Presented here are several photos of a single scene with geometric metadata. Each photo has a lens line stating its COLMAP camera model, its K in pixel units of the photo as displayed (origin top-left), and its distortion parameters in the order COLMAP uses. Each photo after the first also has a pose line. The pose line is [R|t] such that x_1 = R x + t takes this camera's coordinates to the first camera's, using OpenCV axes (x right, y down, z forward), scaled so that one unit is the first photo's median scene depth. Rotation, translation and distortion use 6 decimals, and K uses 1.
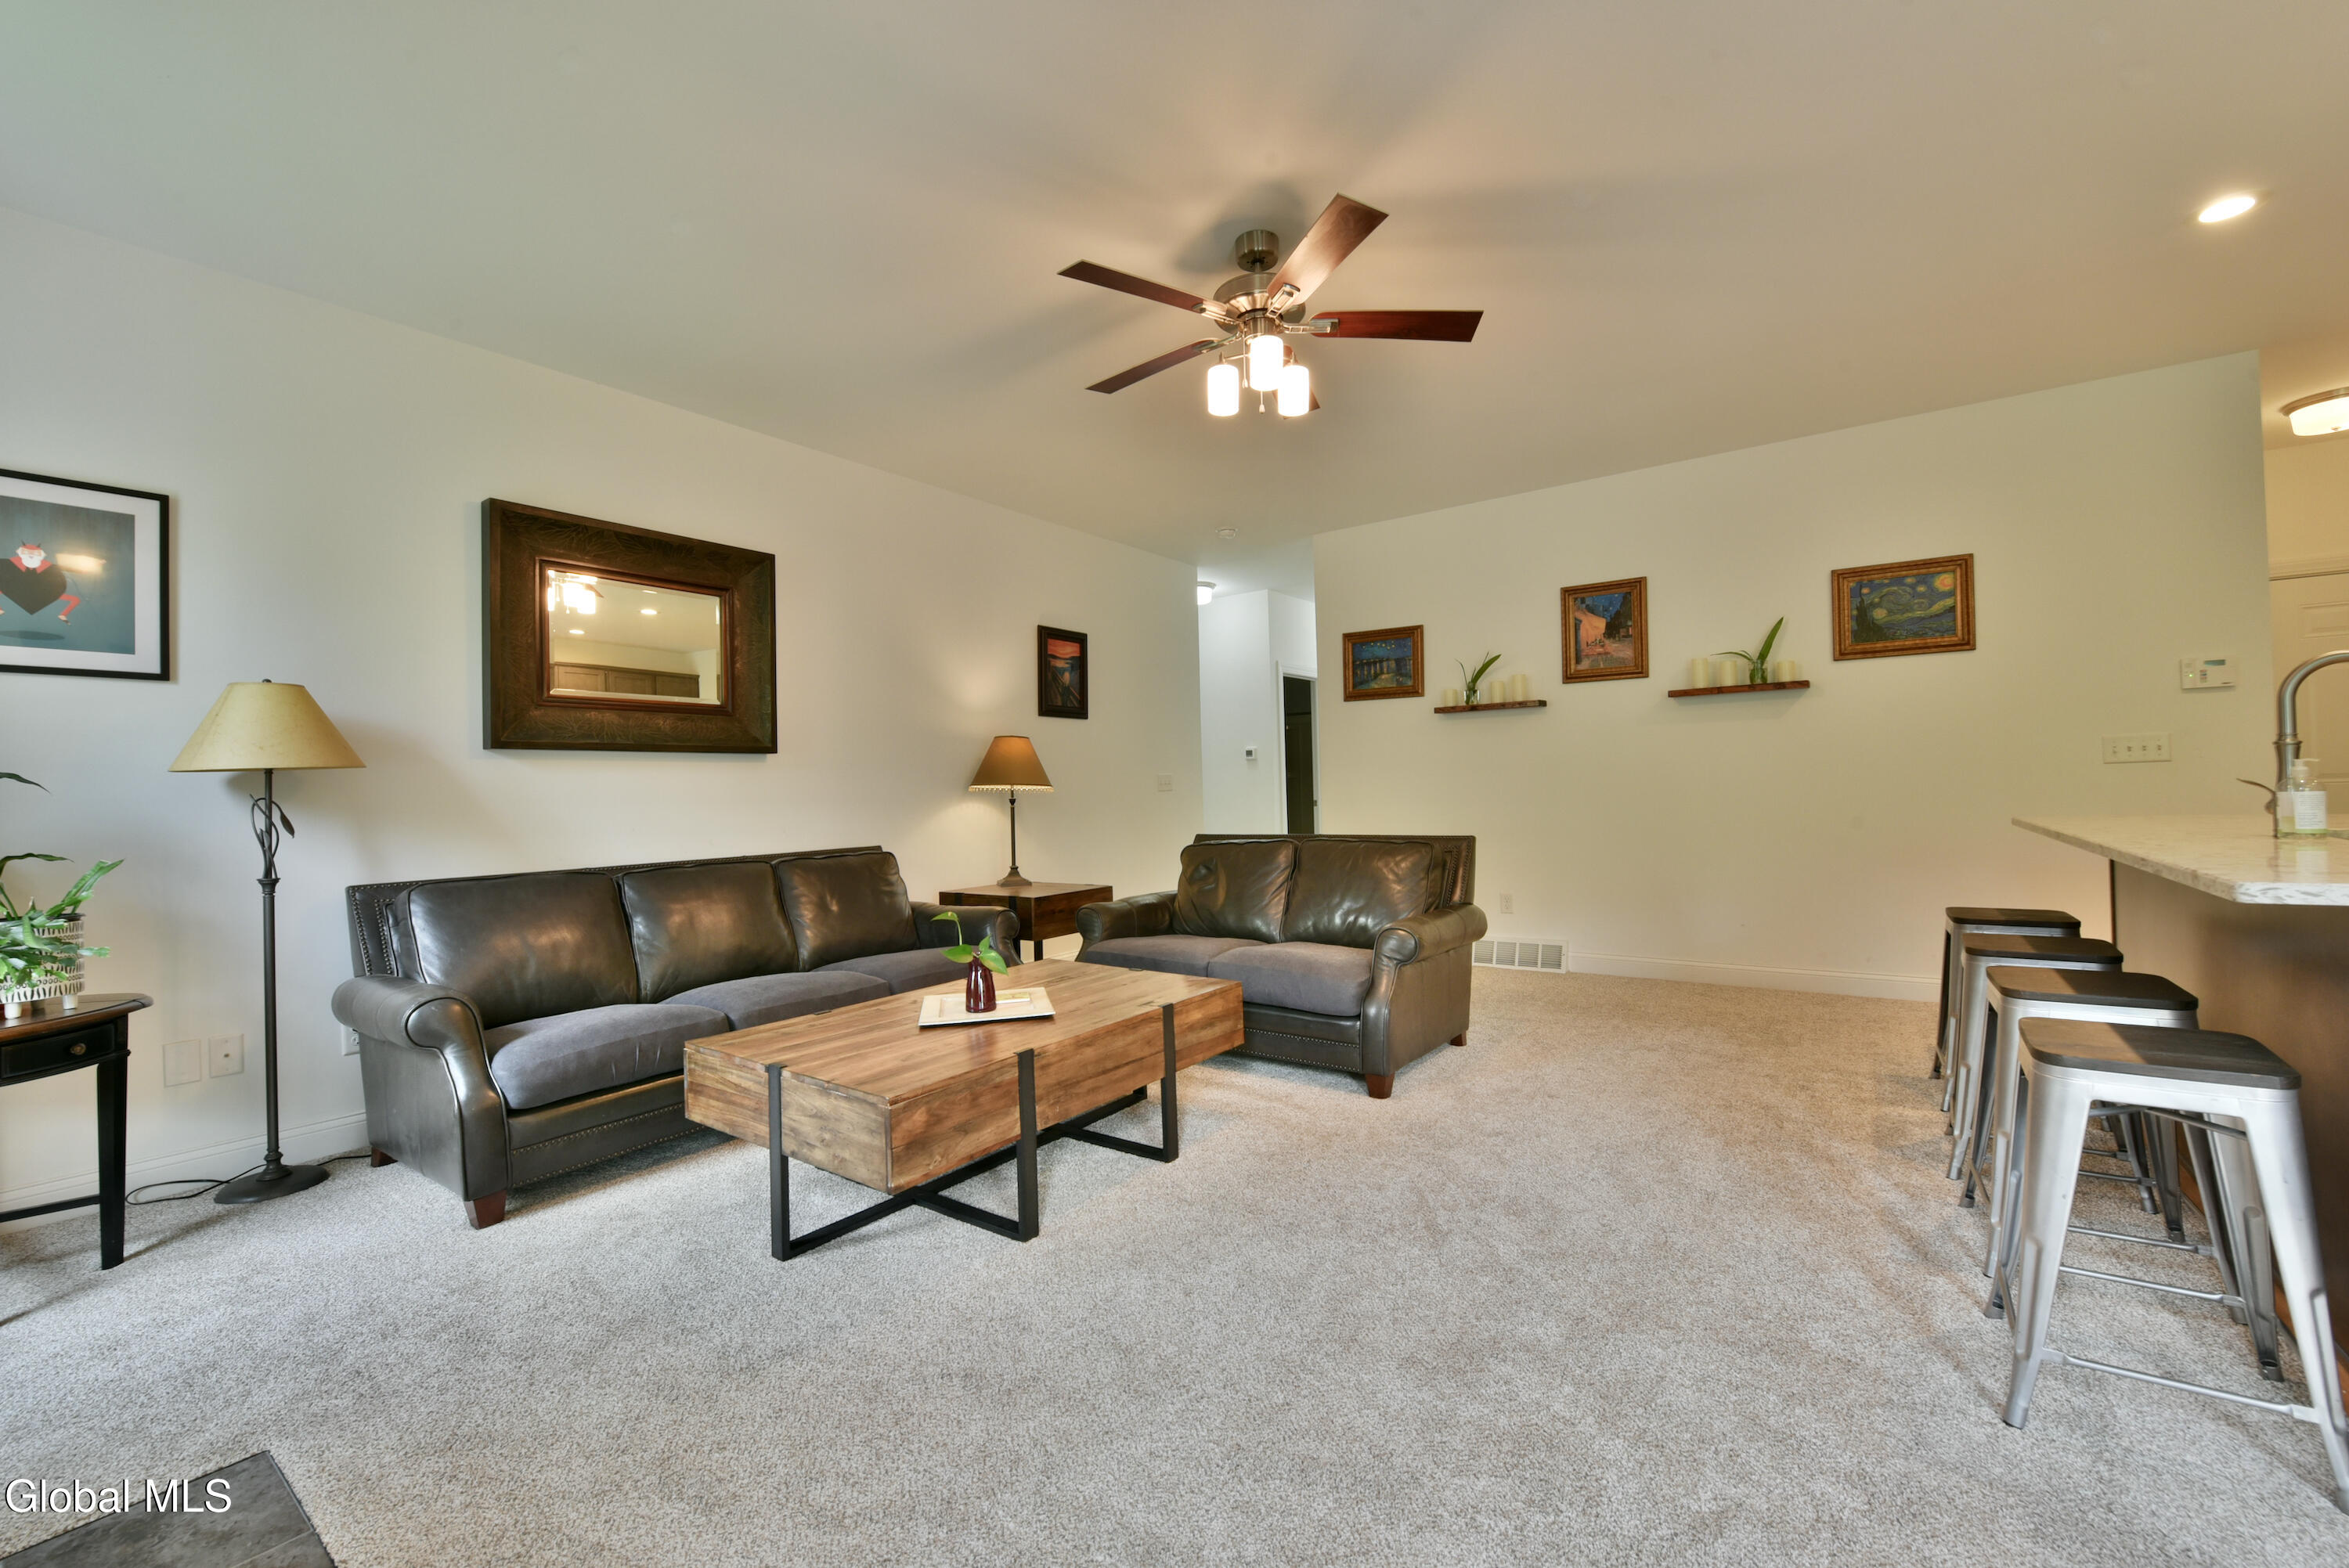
lens RADIAL K [[945.0, 0, 1174.5], [0, 945.0, 784.0], [0, 0, 1]] dist [-0.012353, -0.003962]
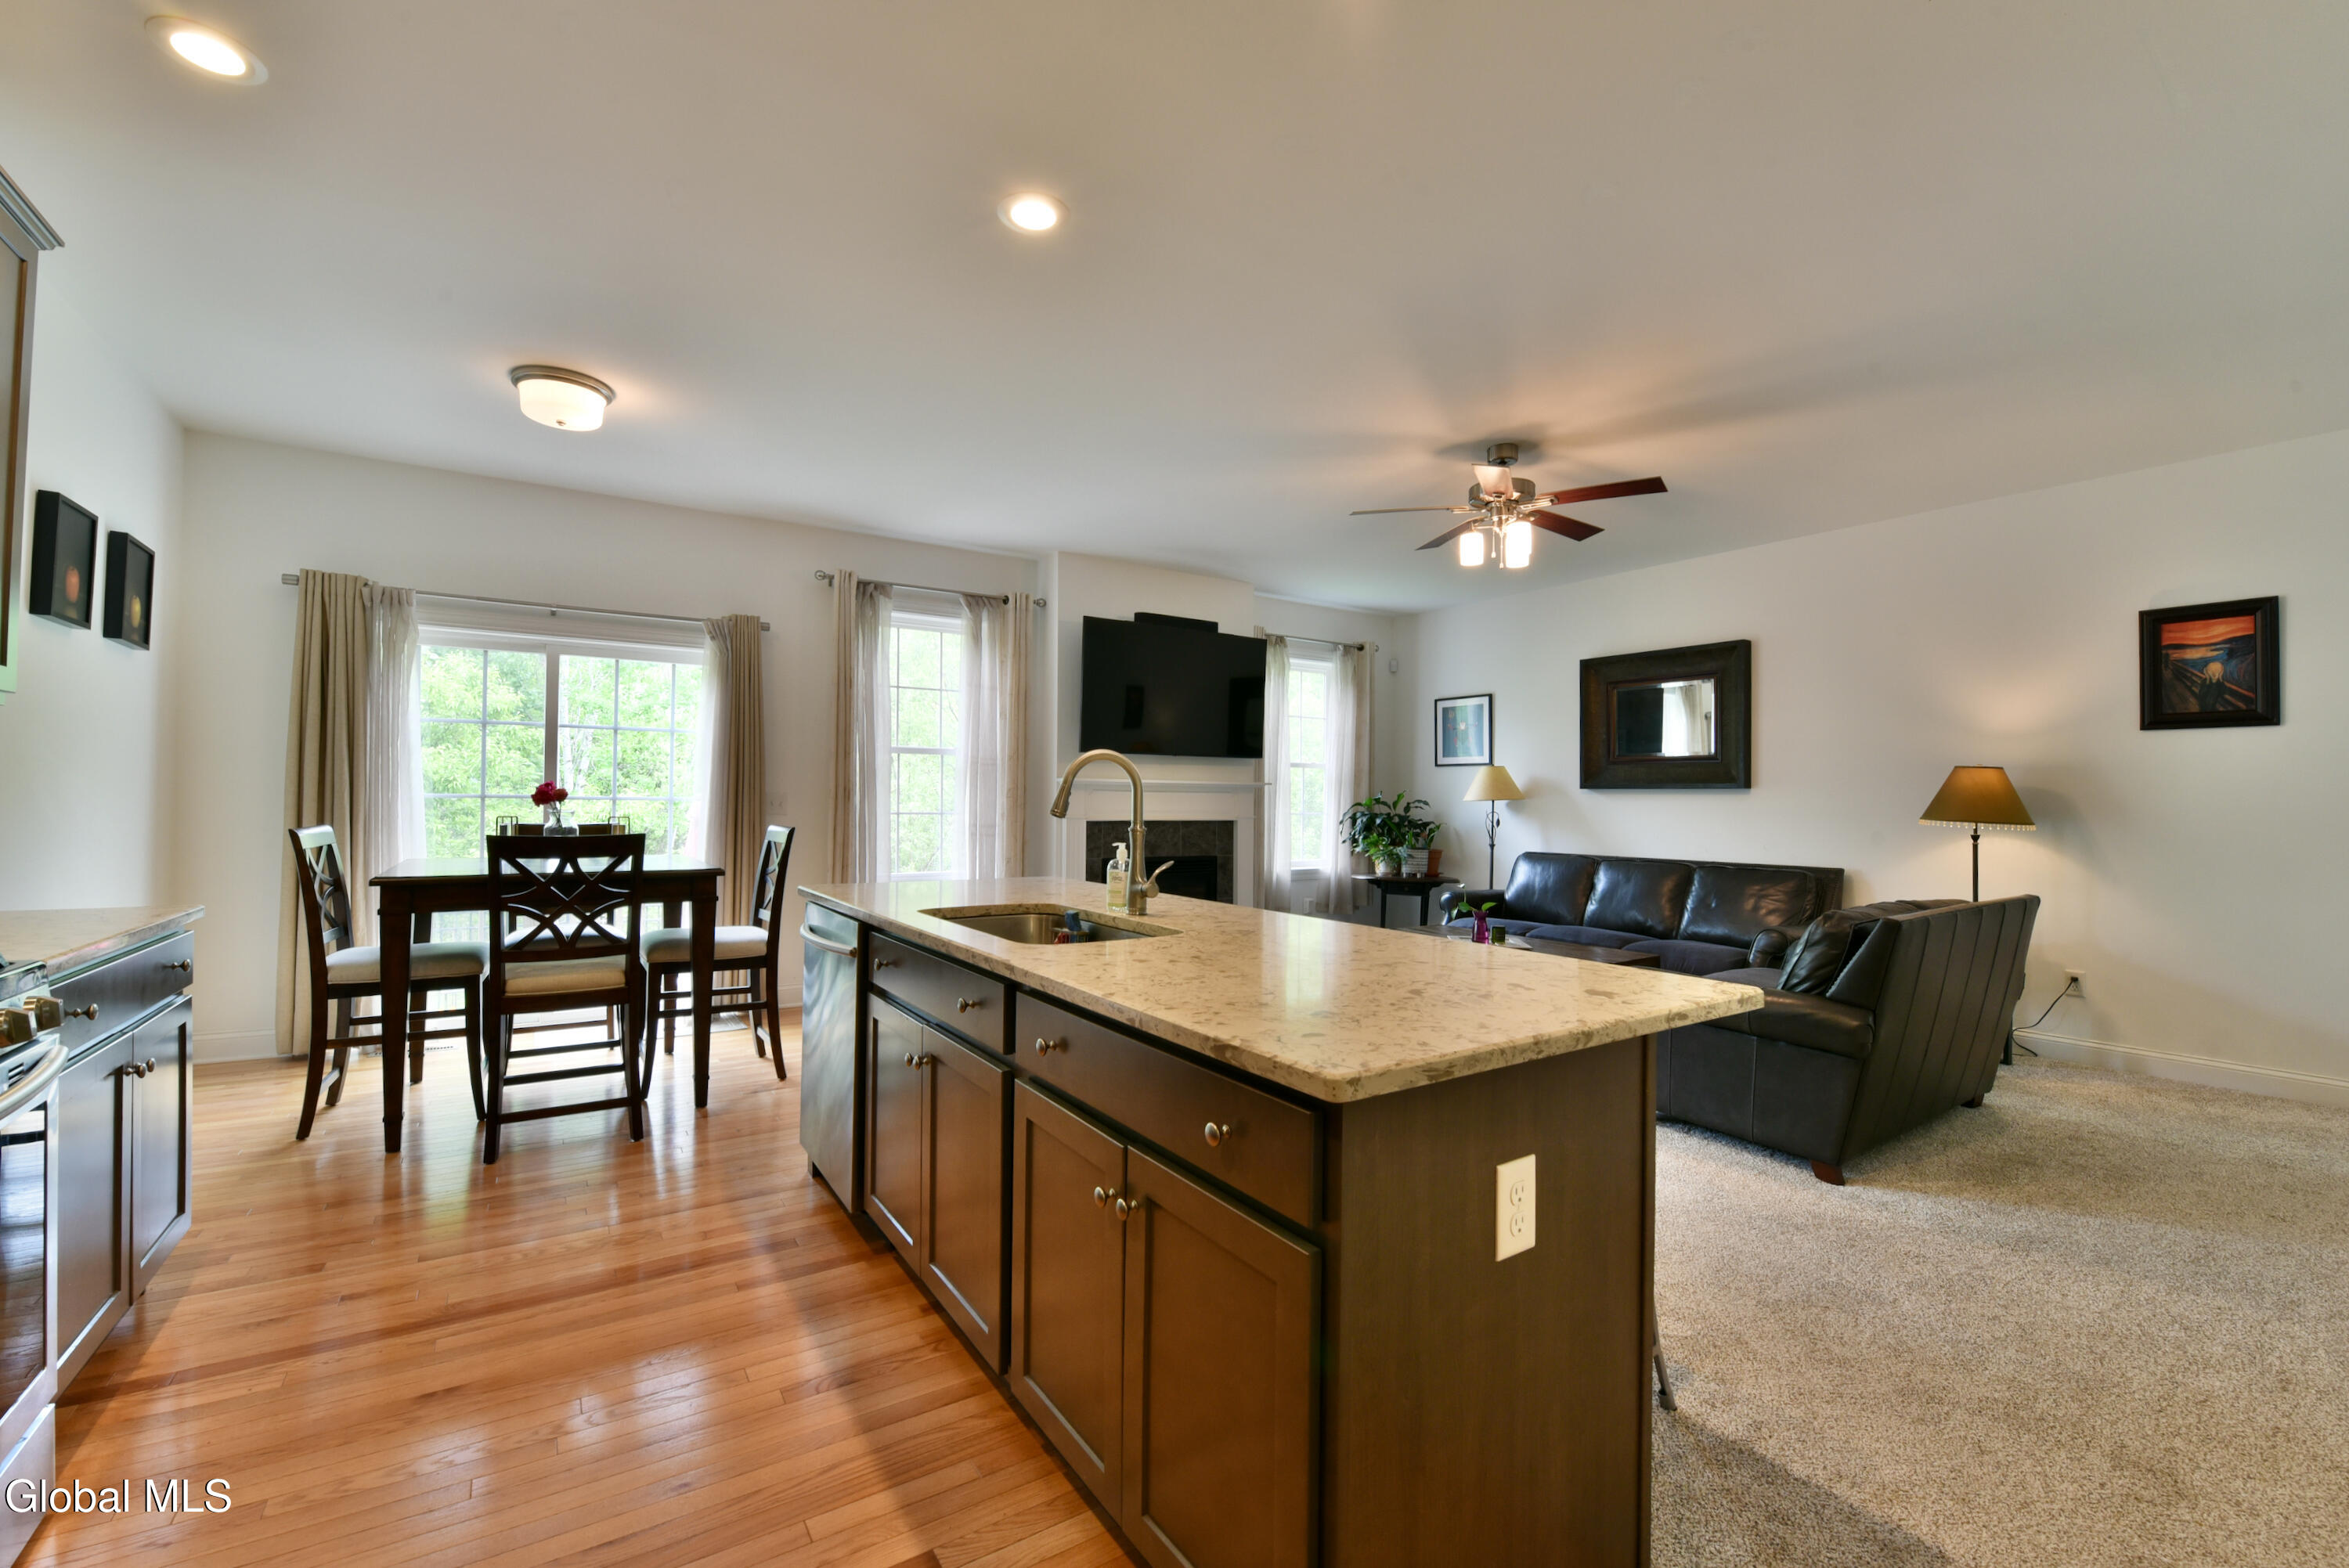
lens RADIAL K [[974.1, 0, 1179.7], [0, 974.1, 787.6], [0, 0, 1]] dist [-0.011317, -0.004495]
pose [[-0.344544, 0.011245, -0.938703, 1.097938], [0.007601, 0.999929, 0.009189, -0.049986], [0.938740, -0.003969, -0.344605, 0.692762]]
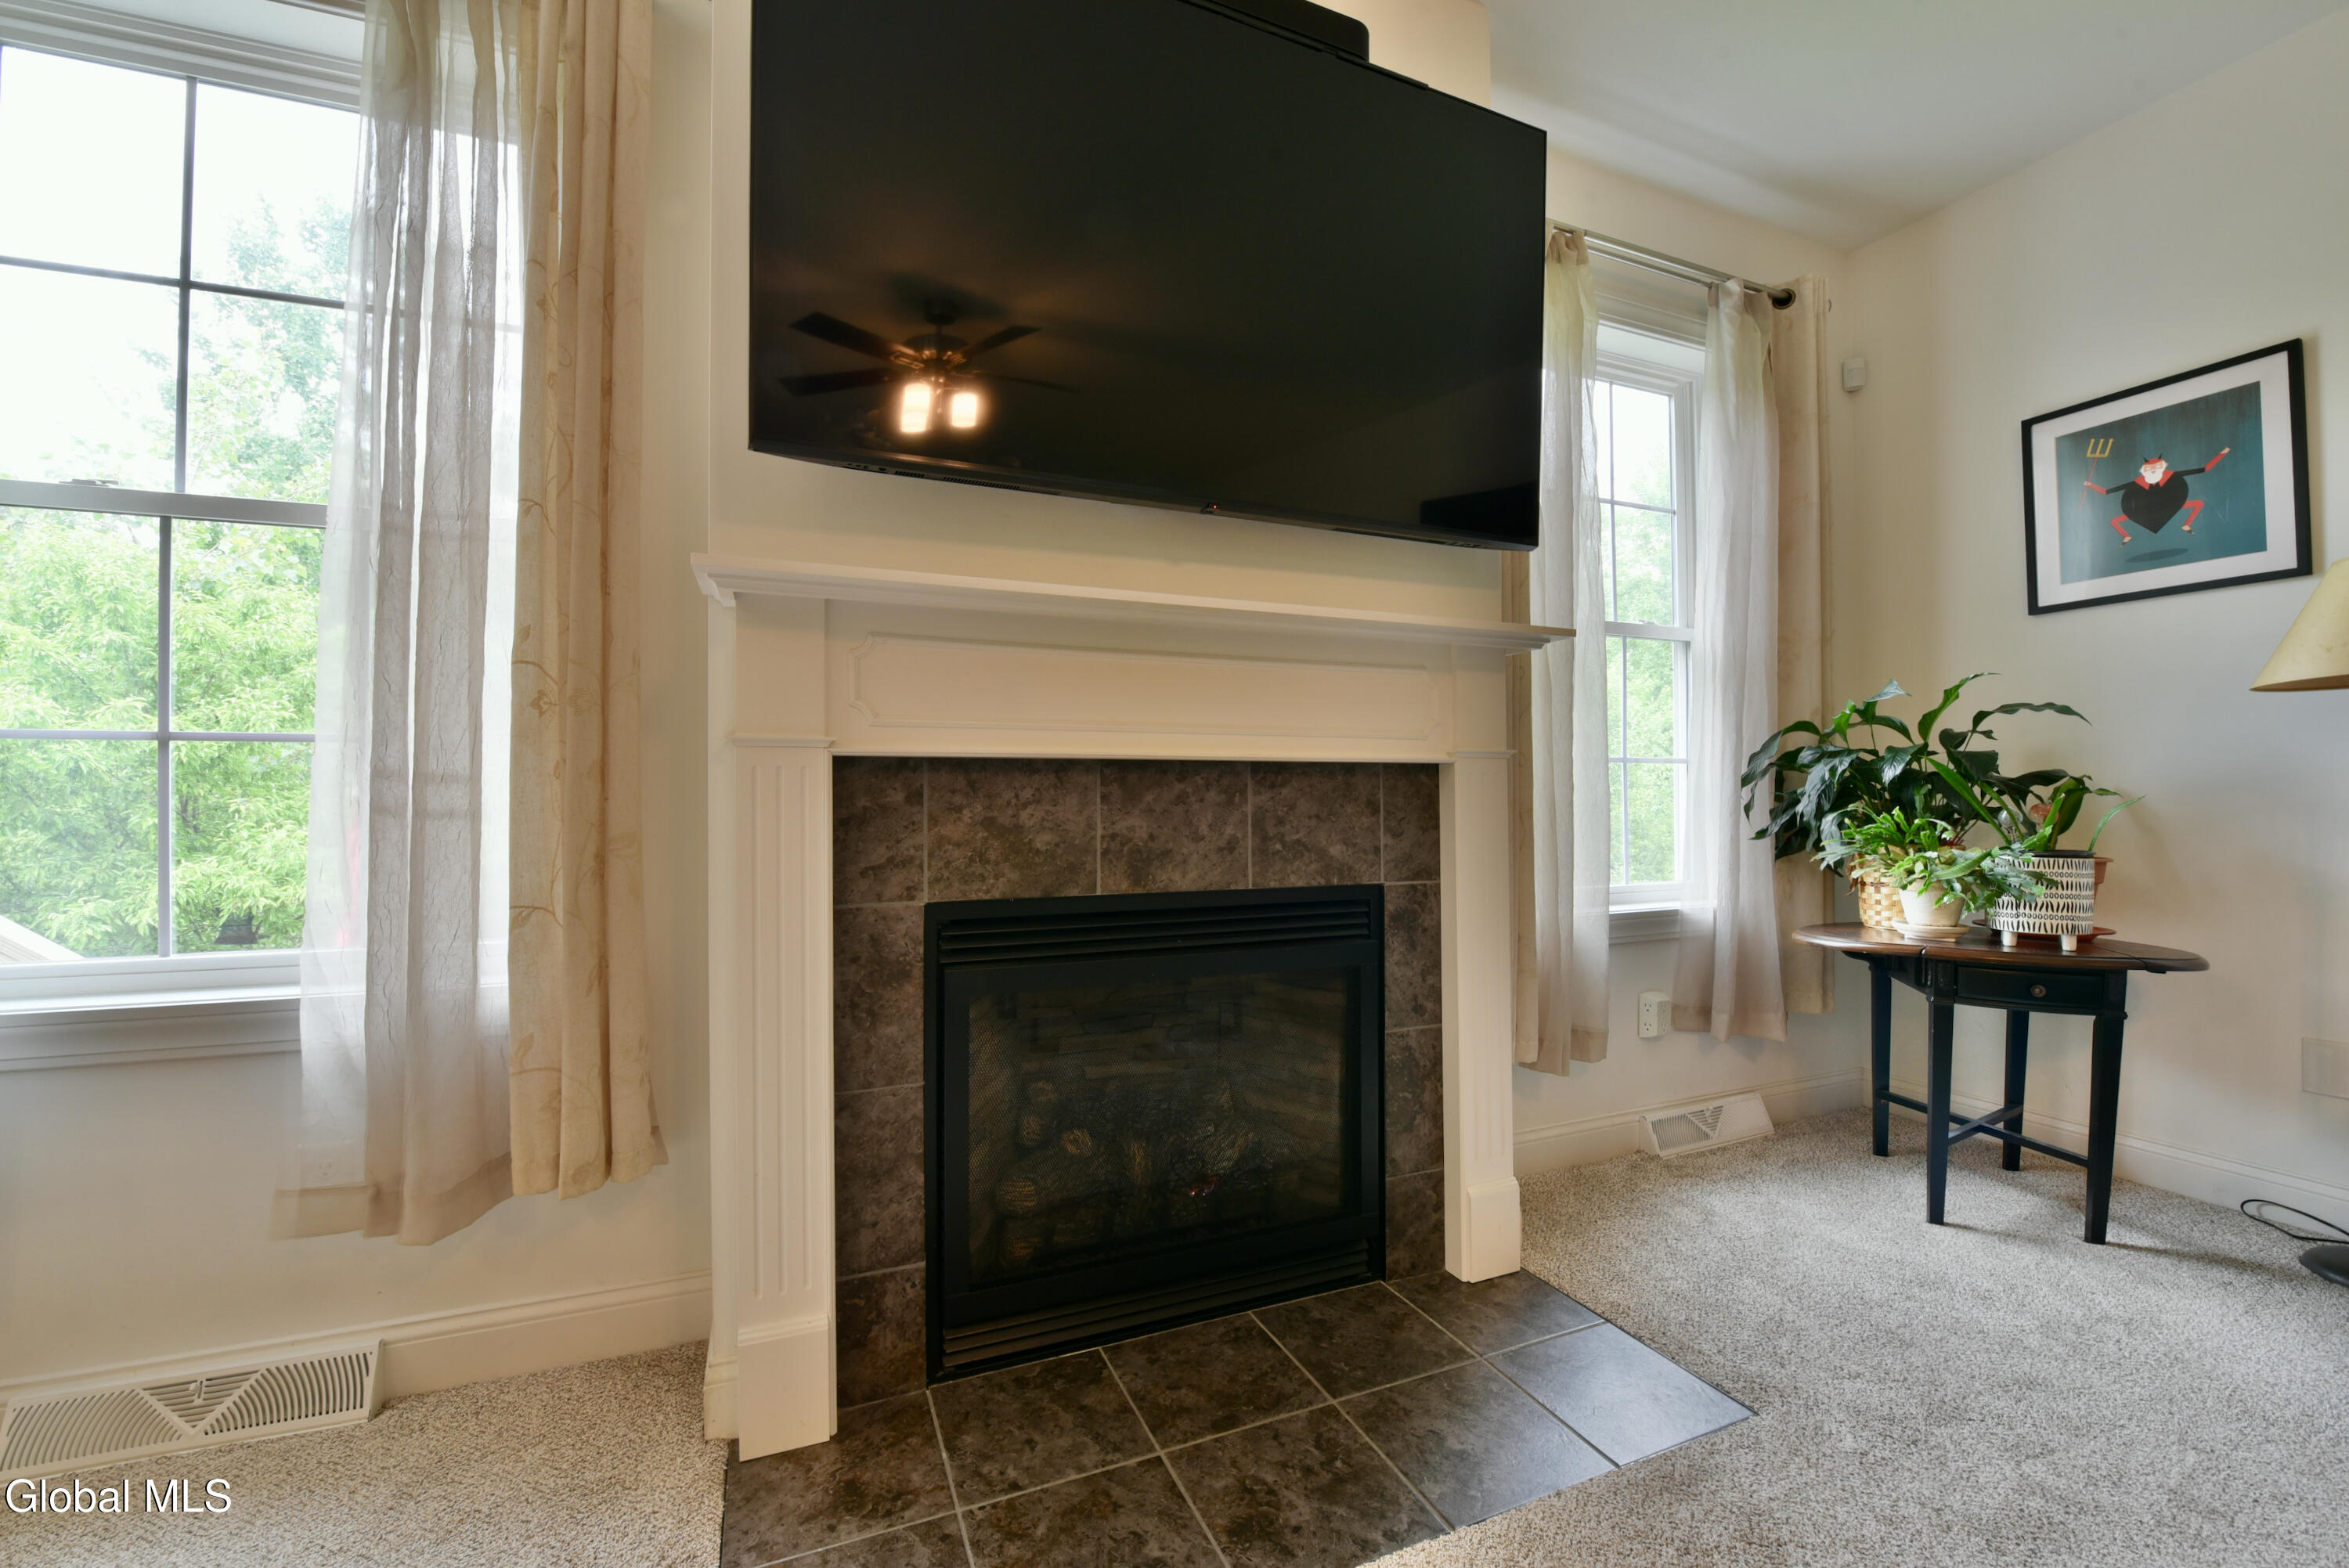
lens RADIAL K [[945.0, 0, 1174.5], [0, 945.0, 784.0], [0, 0, 1]] dist [-0.012353, -0.003962]
pose [[-0.522922, 0.019589, -0.852156, 0.046238], [0.026928, 0.999617, 0.006454, 0.020854], [0.851955, -0.019572, -0.523249, 0.361676]]
